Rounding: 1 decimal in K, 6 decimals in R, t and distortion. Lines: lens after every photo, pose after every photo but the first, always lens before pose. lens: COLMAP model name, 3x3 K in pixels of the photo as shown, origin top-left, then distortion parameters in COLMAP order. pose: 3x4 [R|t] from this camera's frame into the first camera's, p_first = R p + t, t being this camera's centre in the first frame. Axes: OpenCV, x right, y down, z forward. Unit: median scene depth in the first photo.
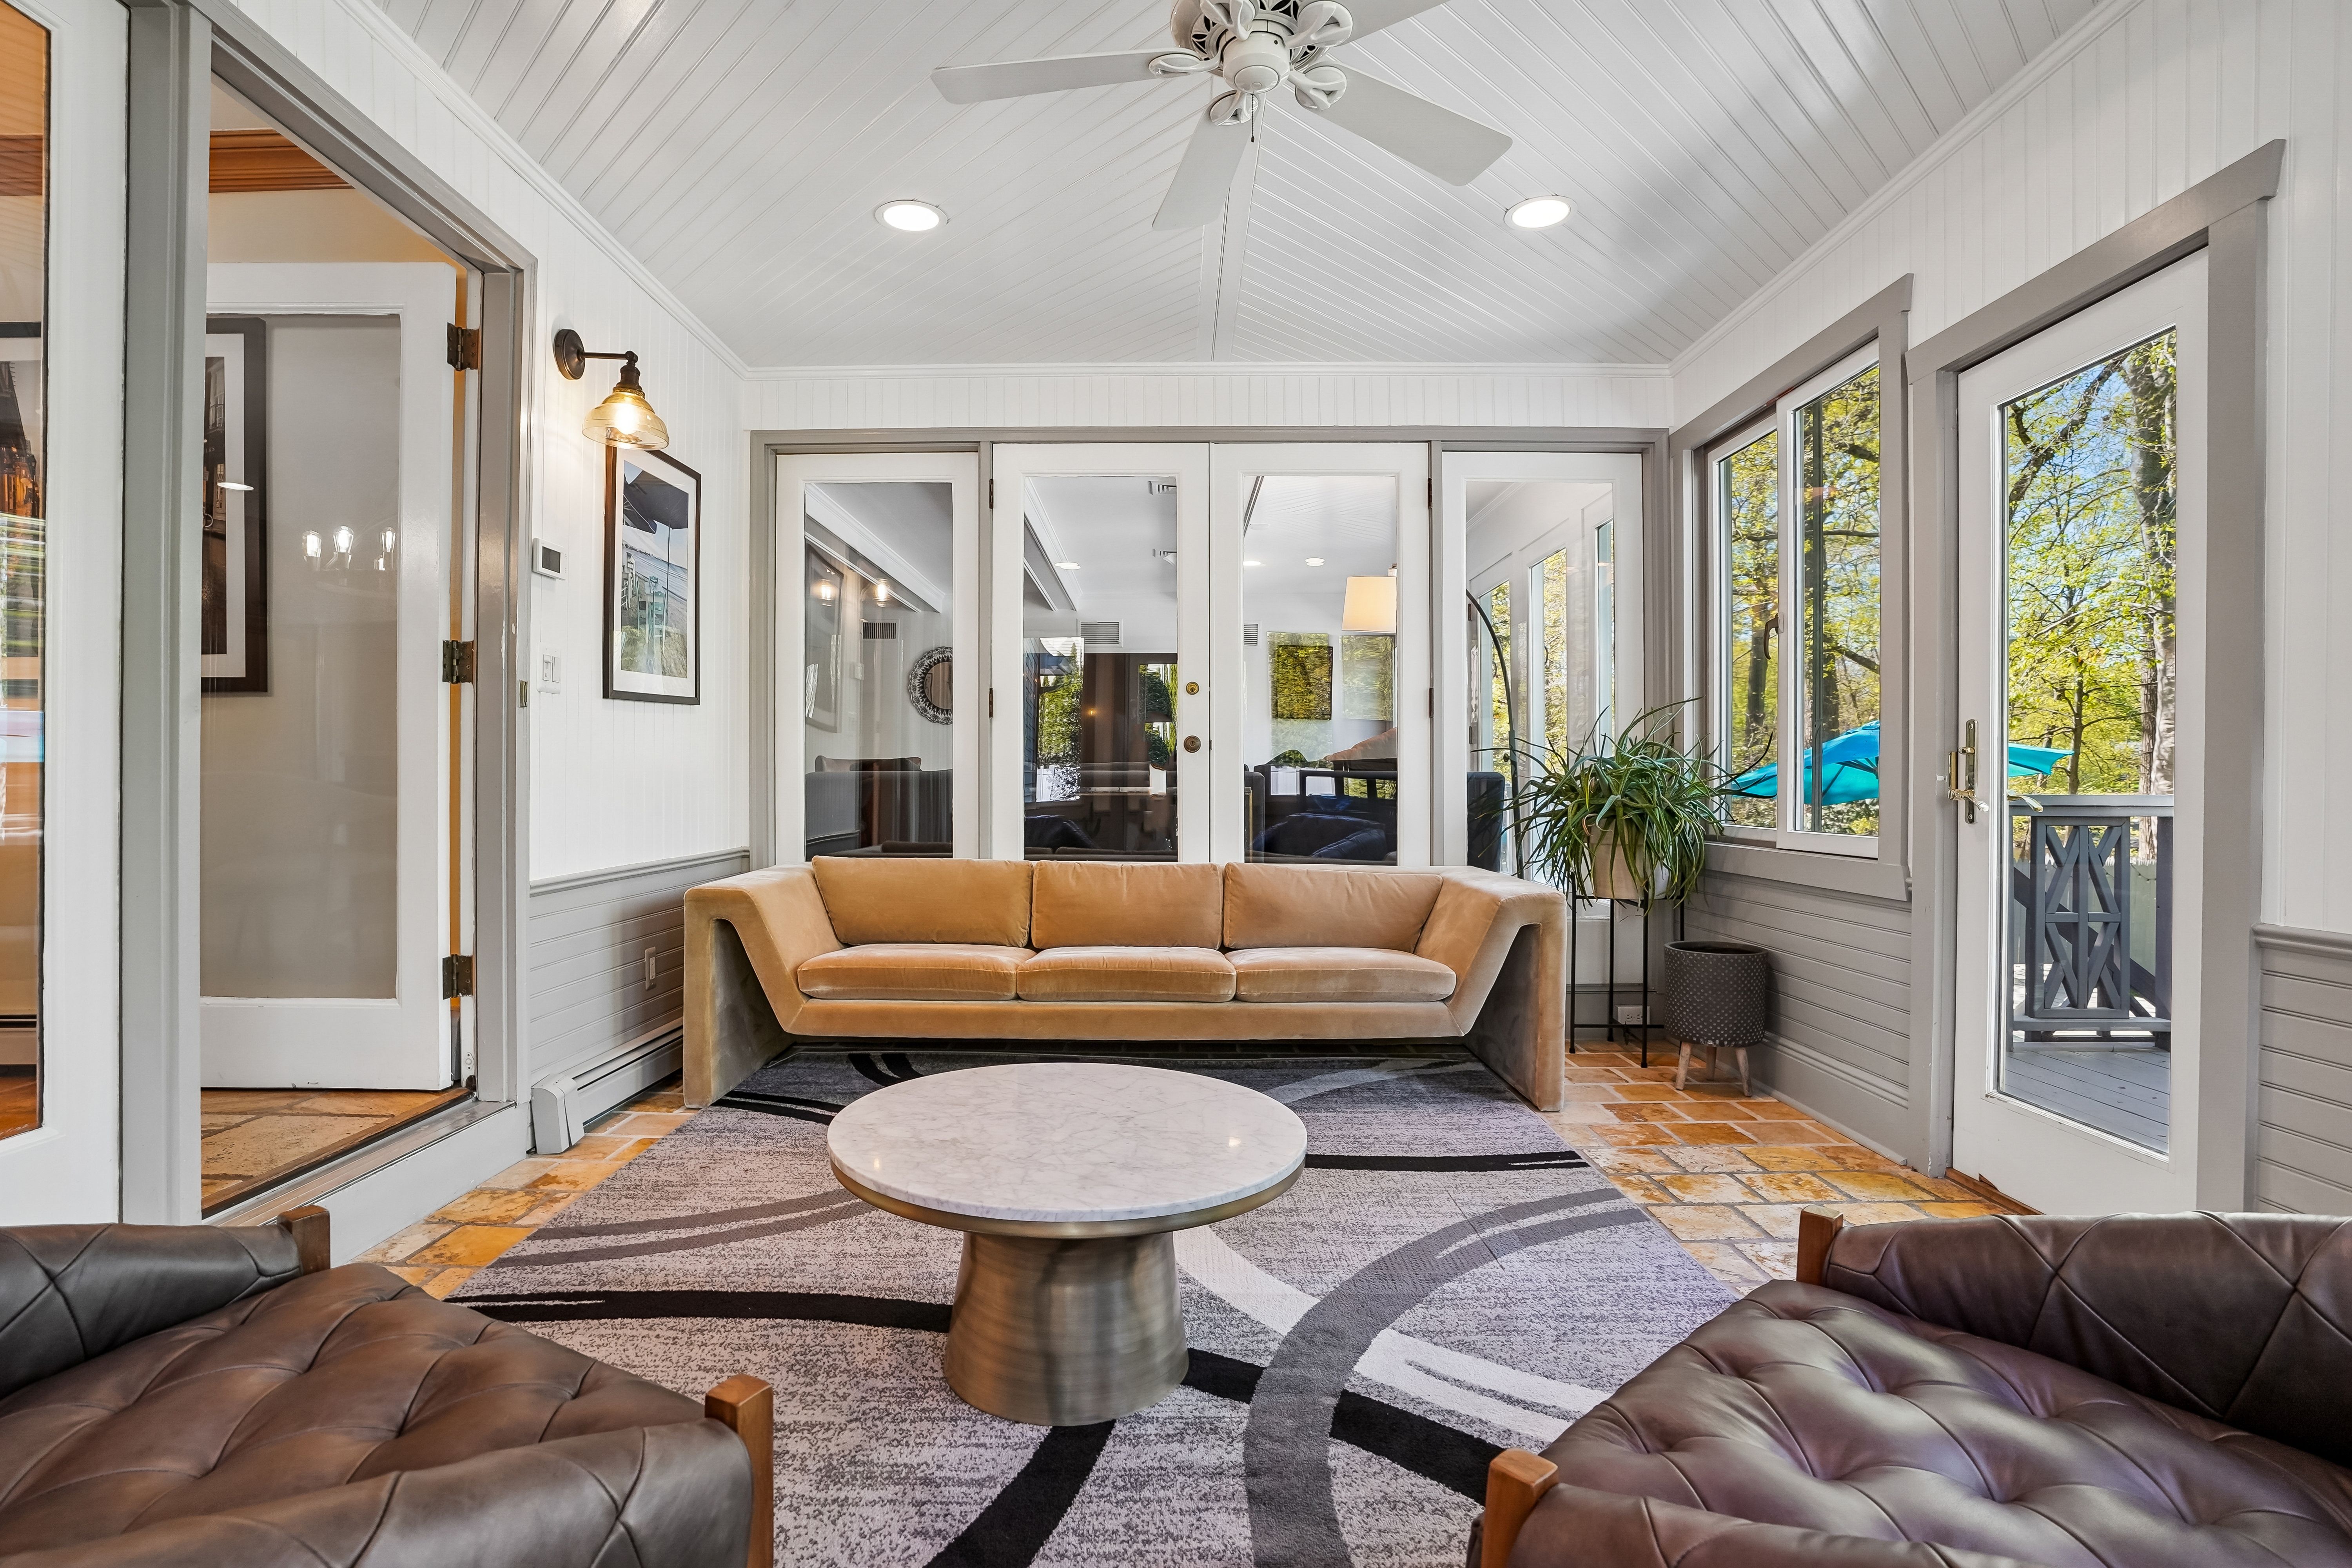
lens RADIAL K [[1155.5, 0, 1147.2], [0, 1155.5, 785.2], [0, 0, 1]] dist [-0.063490, 0.031668]
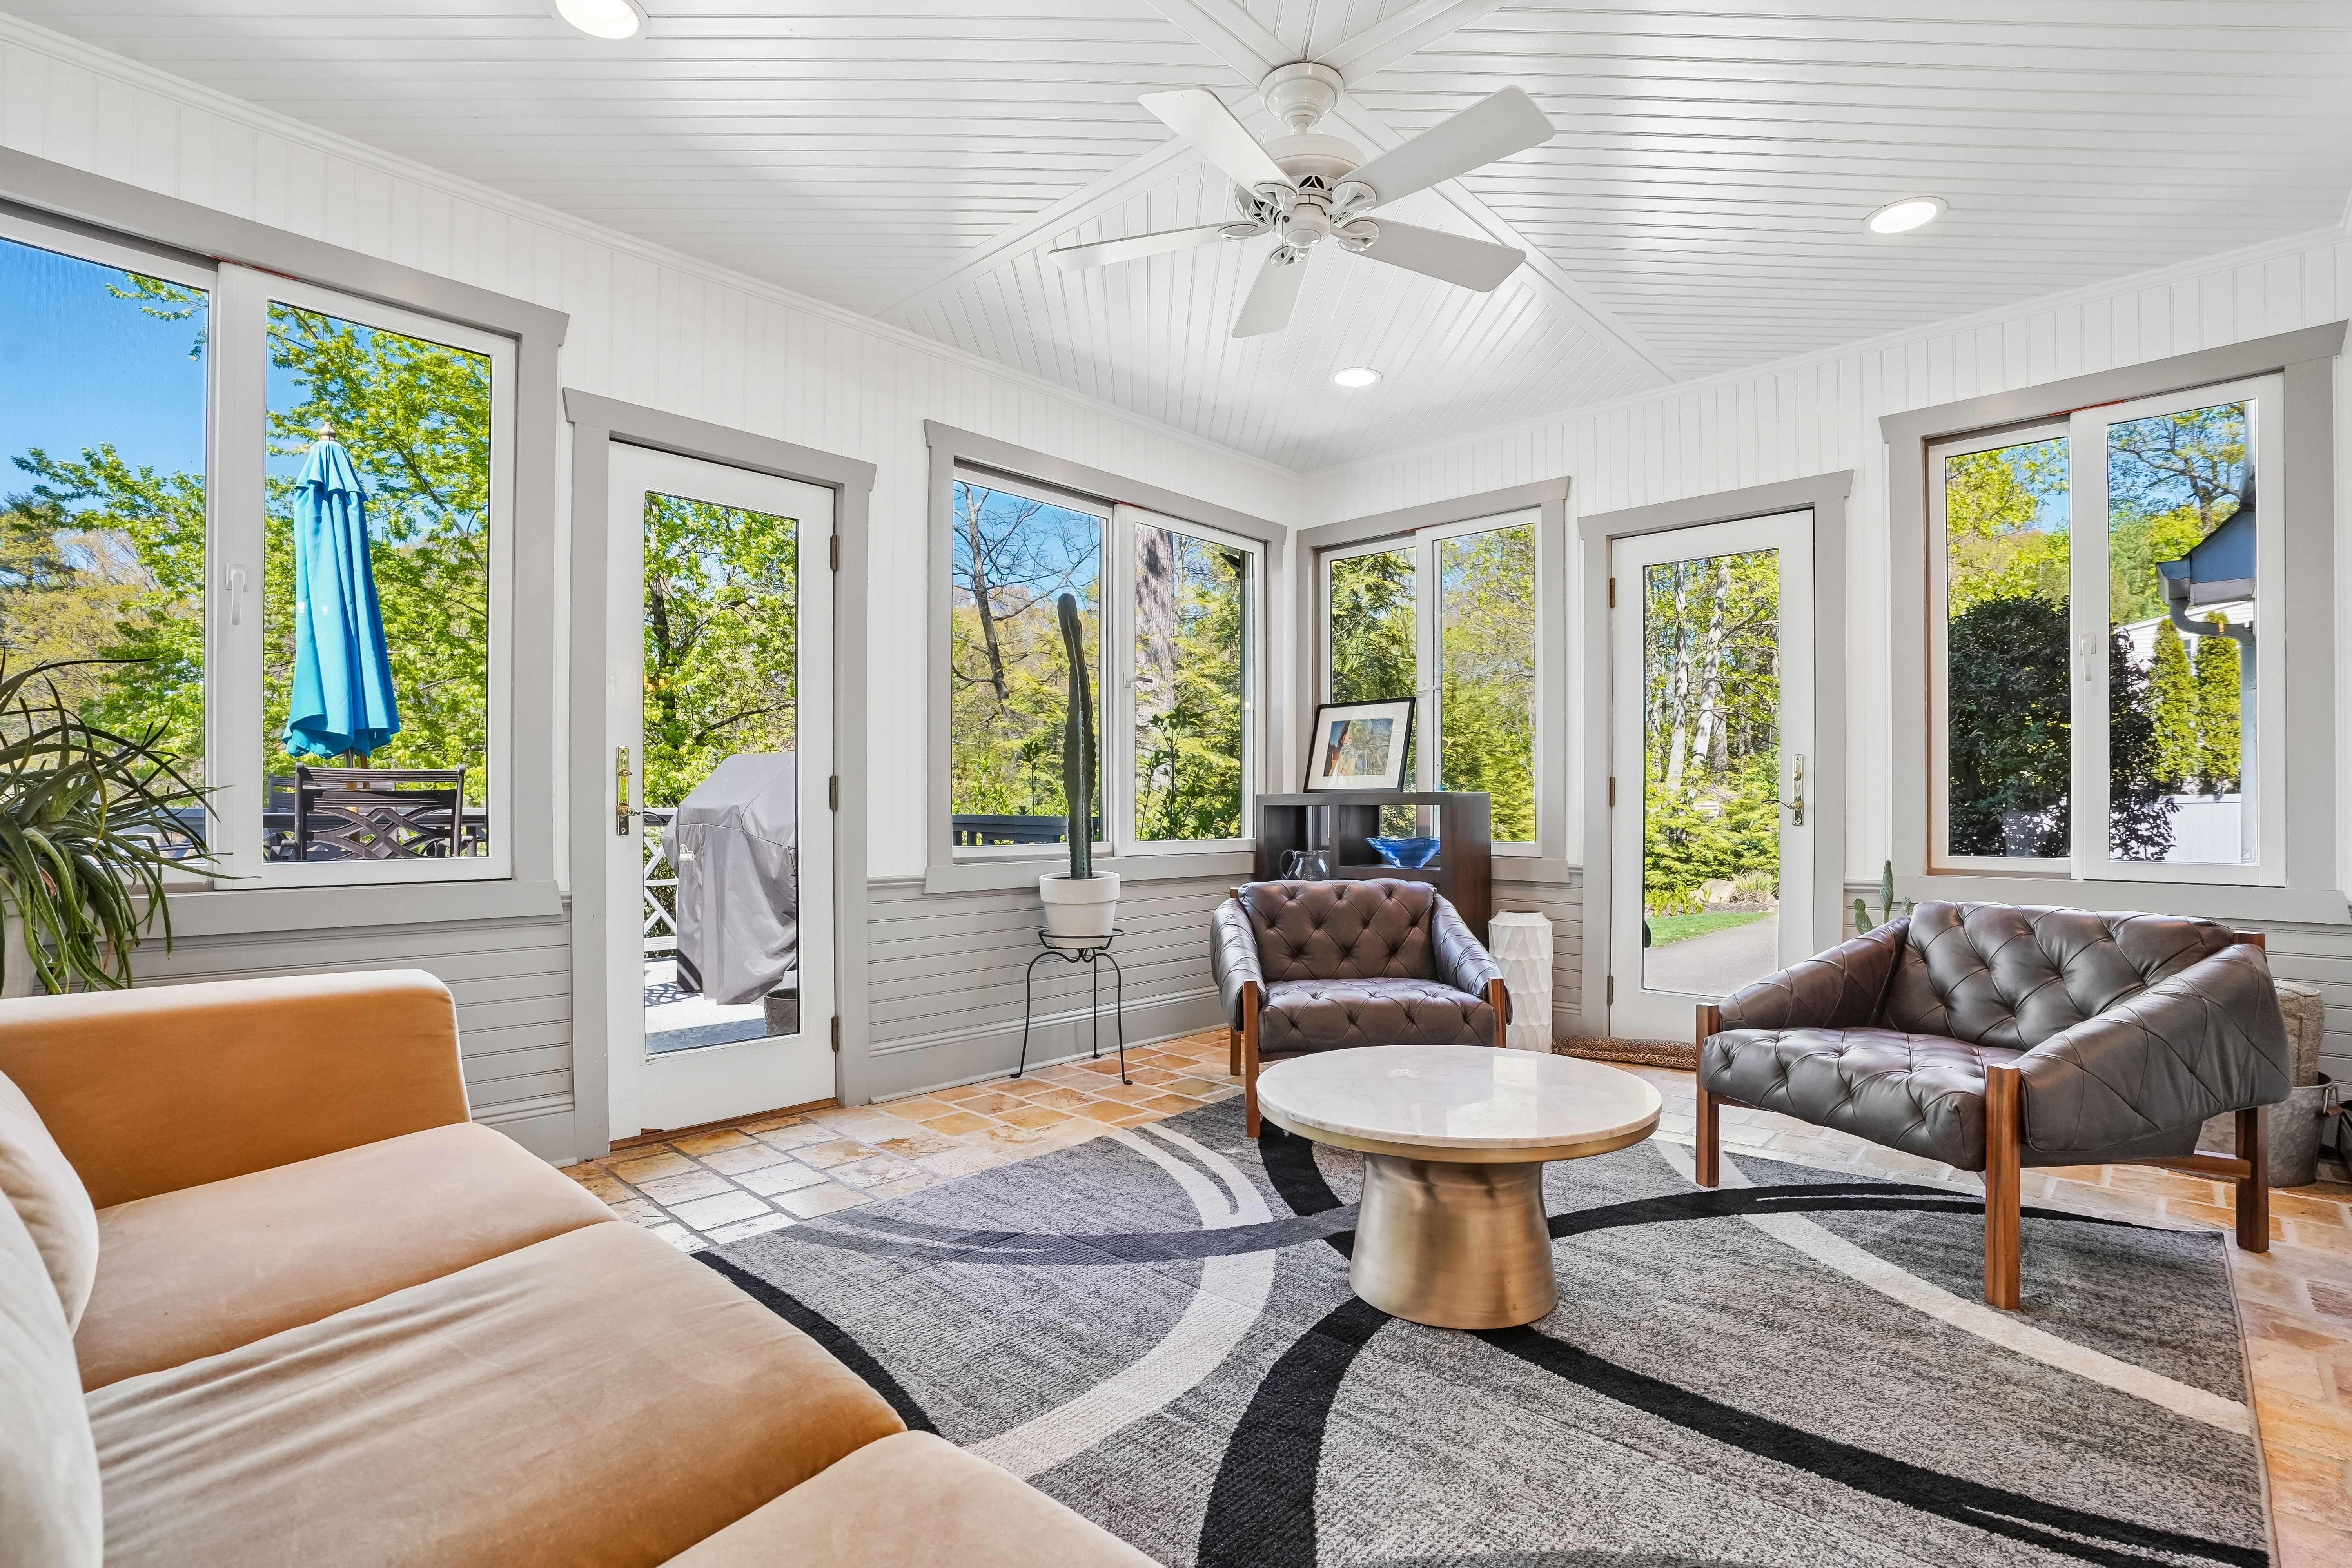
lens RADIAL K [[1075.5, 0, 1183.5], [0, 1075.5, 807.4], [0, 0, 1]] dist [-0.057150, 0.016316]
pose [[-0.732181, -0.005125, 0.681090, -0.388747], [-0.002780, 0.999986, 0.004537, -0.001449], [-0.681104, 0.001428, -0.732185, 1.261229]]
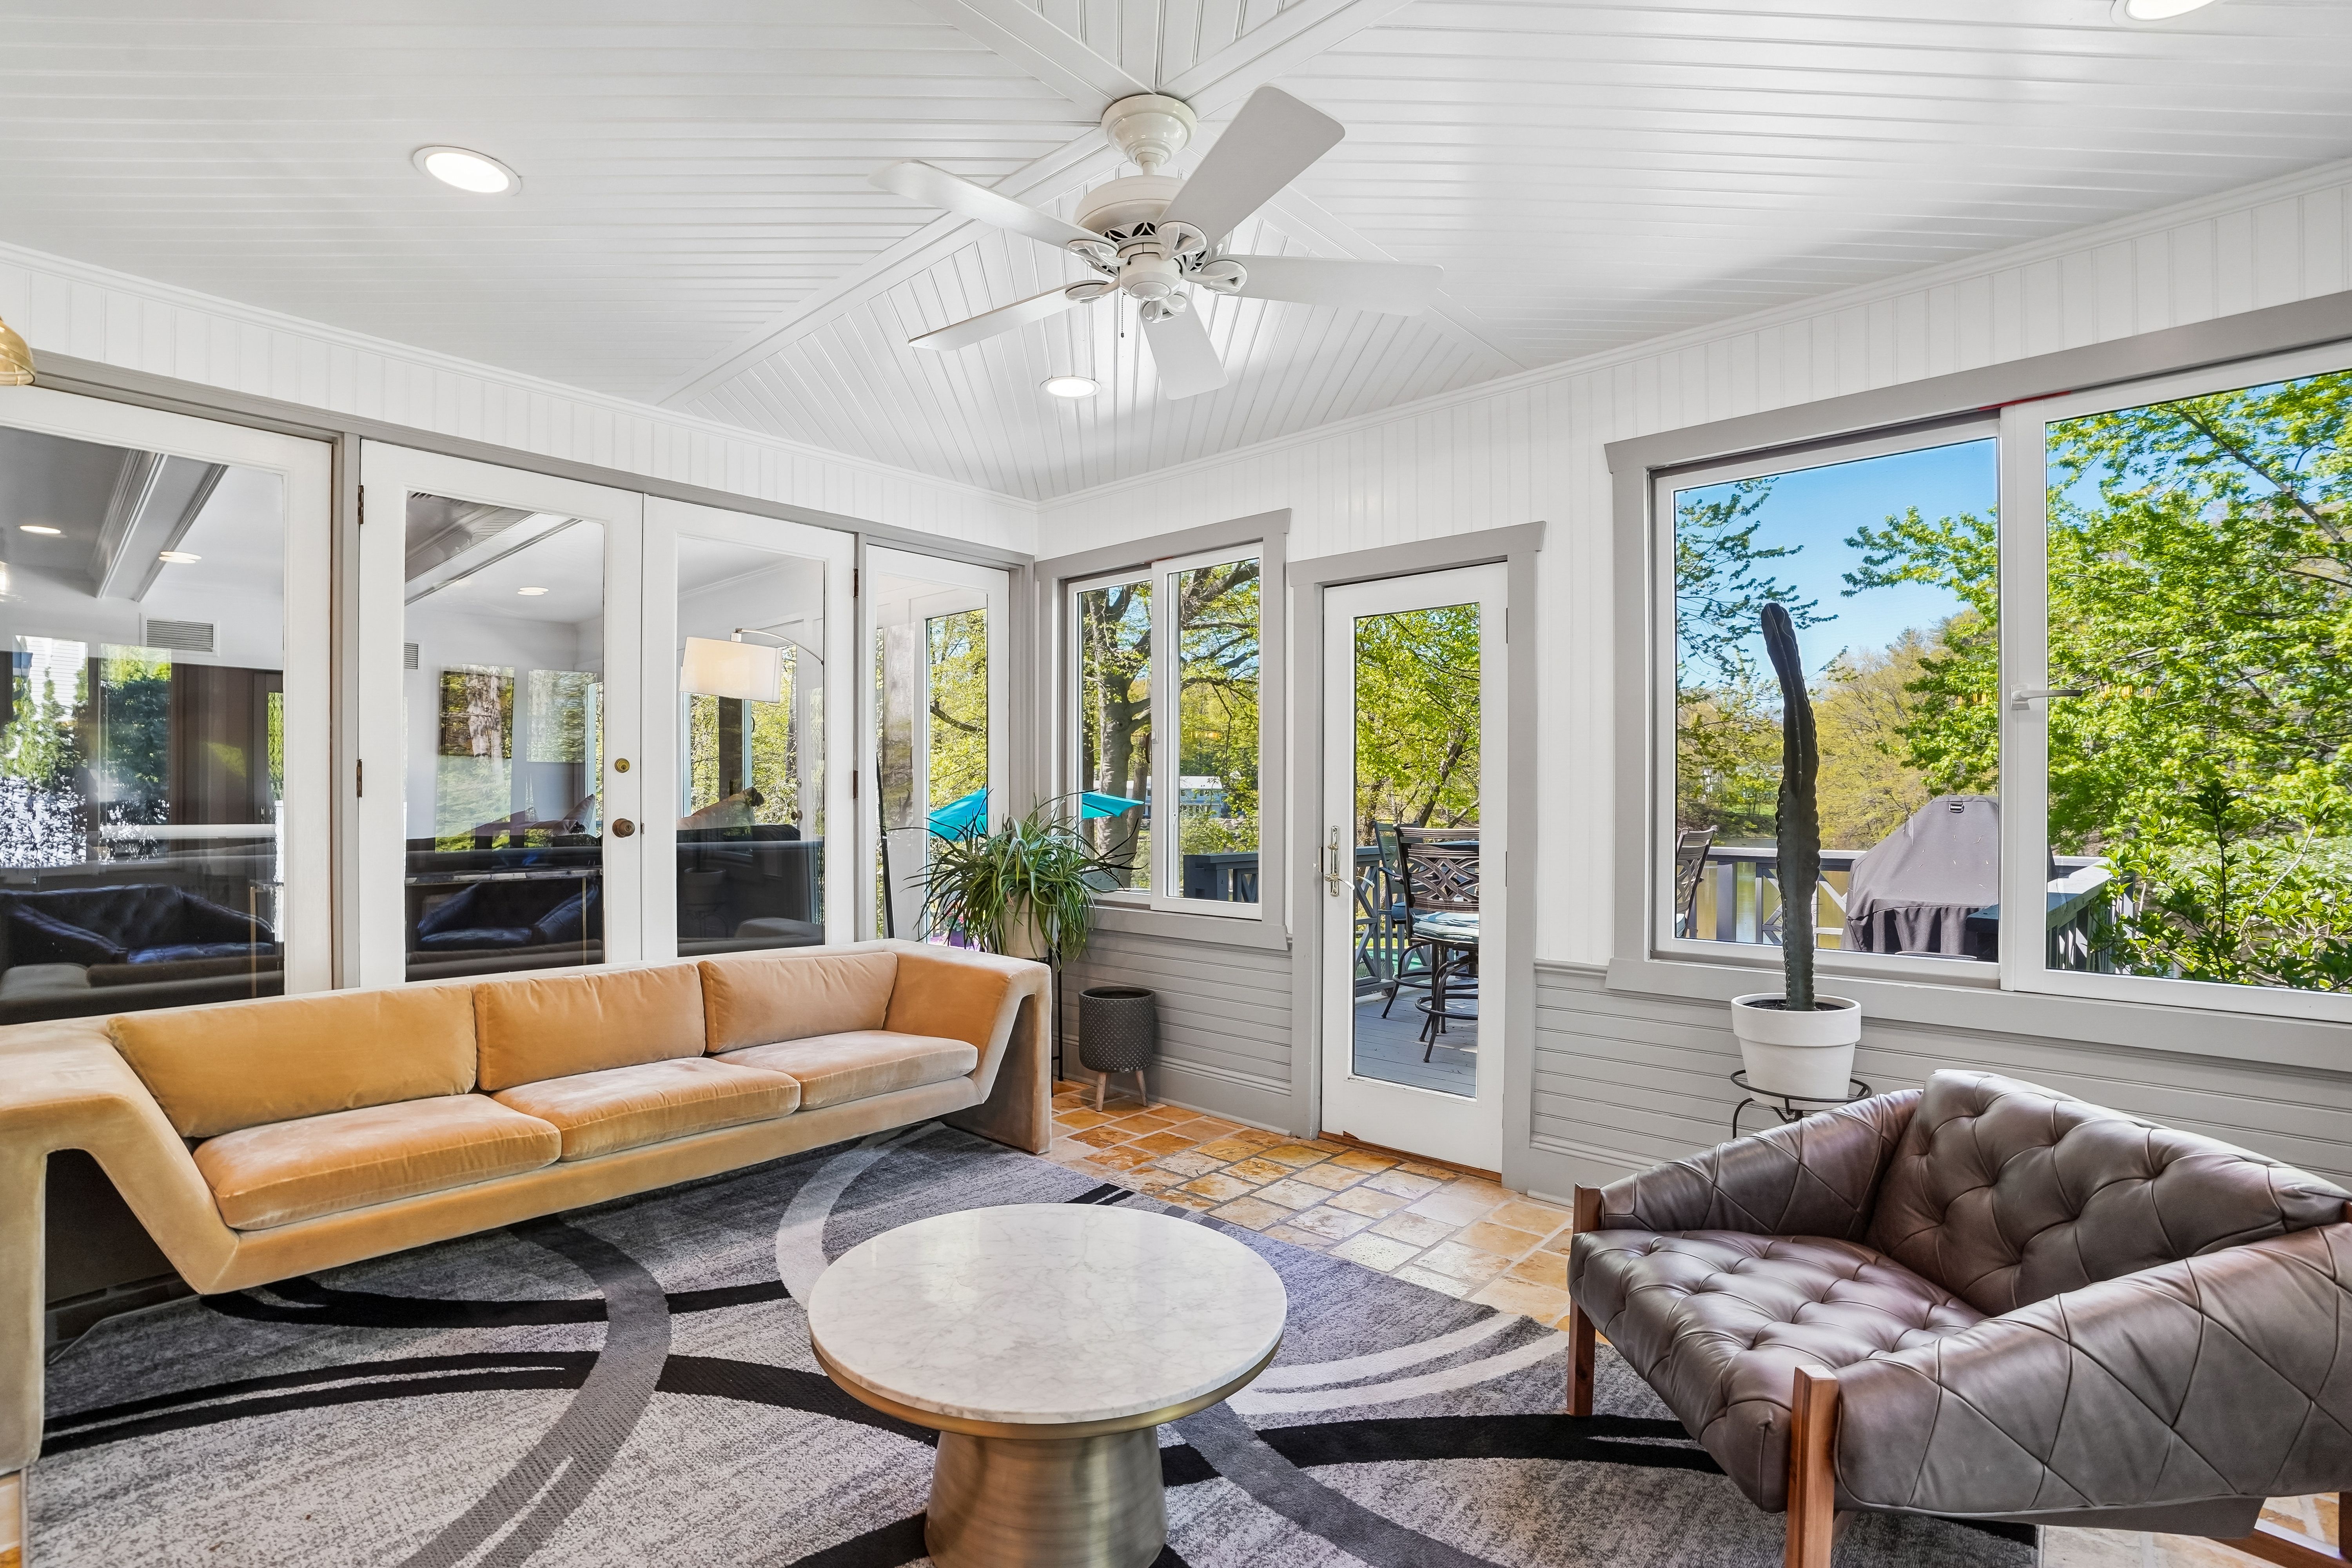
lens RADIAL K [[1108.5, 0, 1158.9], [0, 1108.5, 802.7], [0, 0, 1]] dist [-0.054477, 0.021679]
pose [[0.666465, 0.000256, 0.745537, -0.453033], [-0.000534, 1.000000, 0.000133, -0.079743], [-0.745536, -0.000487, 0.666465, 0.184471]]
